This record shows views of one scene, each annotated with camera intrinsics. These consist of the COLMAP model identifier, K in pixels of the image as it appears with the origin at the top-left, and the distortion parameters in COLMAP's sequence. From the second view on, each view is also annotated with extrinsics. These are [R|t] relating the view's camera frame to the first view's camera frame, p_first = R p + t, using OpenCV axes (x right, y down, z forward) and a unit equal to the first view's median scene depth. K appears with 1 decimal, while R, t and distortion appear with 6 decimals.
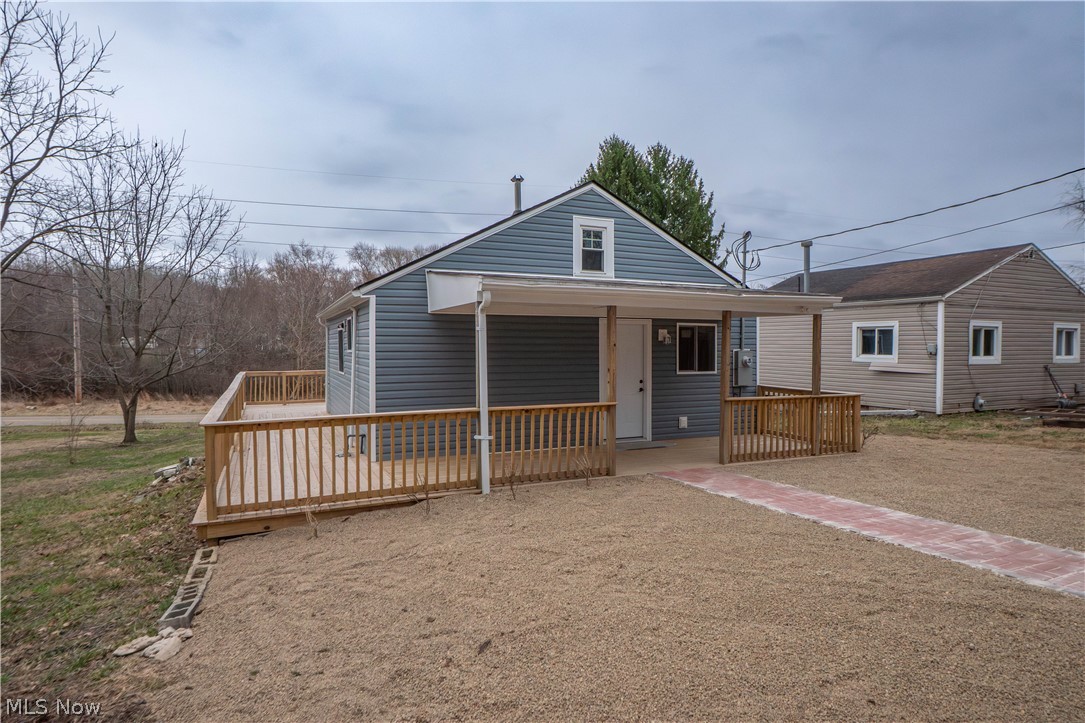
lens RADIAL K [[597.2, 0, 541.0], [0, 597.2, 354.2], [0, 0, 1]] dist [0.001254, 0.000926]
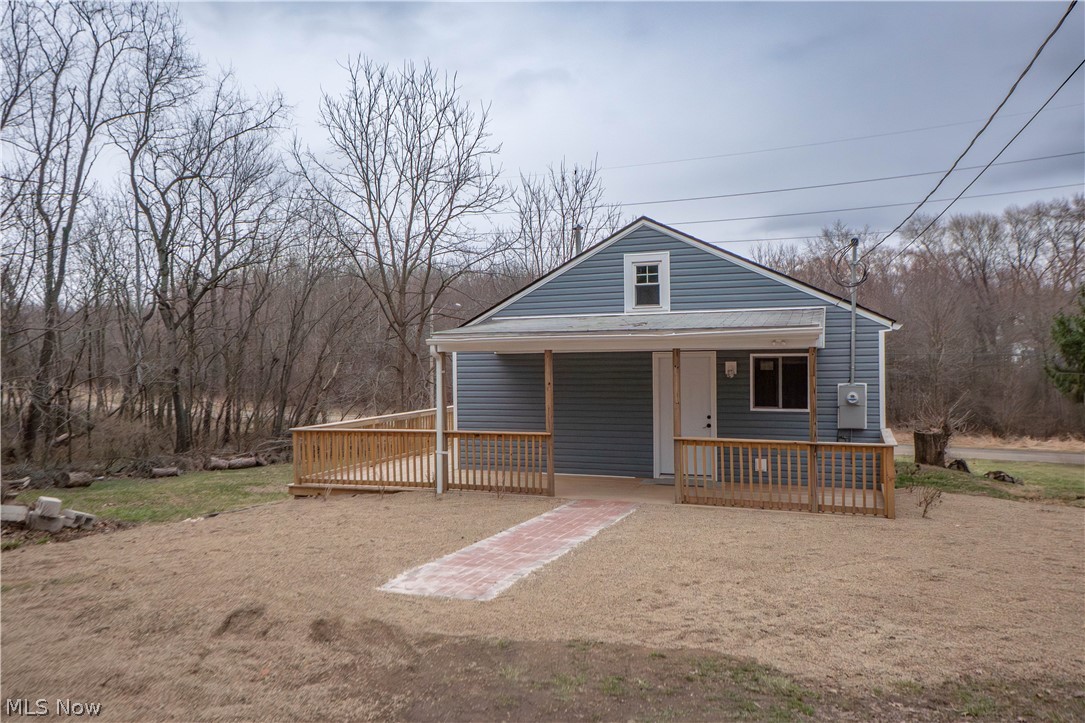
lens RADIAL K [[761.1, 0, 541.8], [0, 761.1, 363.9], [0, 0, 1]] dist [0.038829, -0.000205]
pose [[0.722079, -0.000113, -0.691811, 0.849201], [-0.000432, 1.000000, -0.000614, -0.039113], [0.691811, 0.000742, 0.722079, -0.058145]]
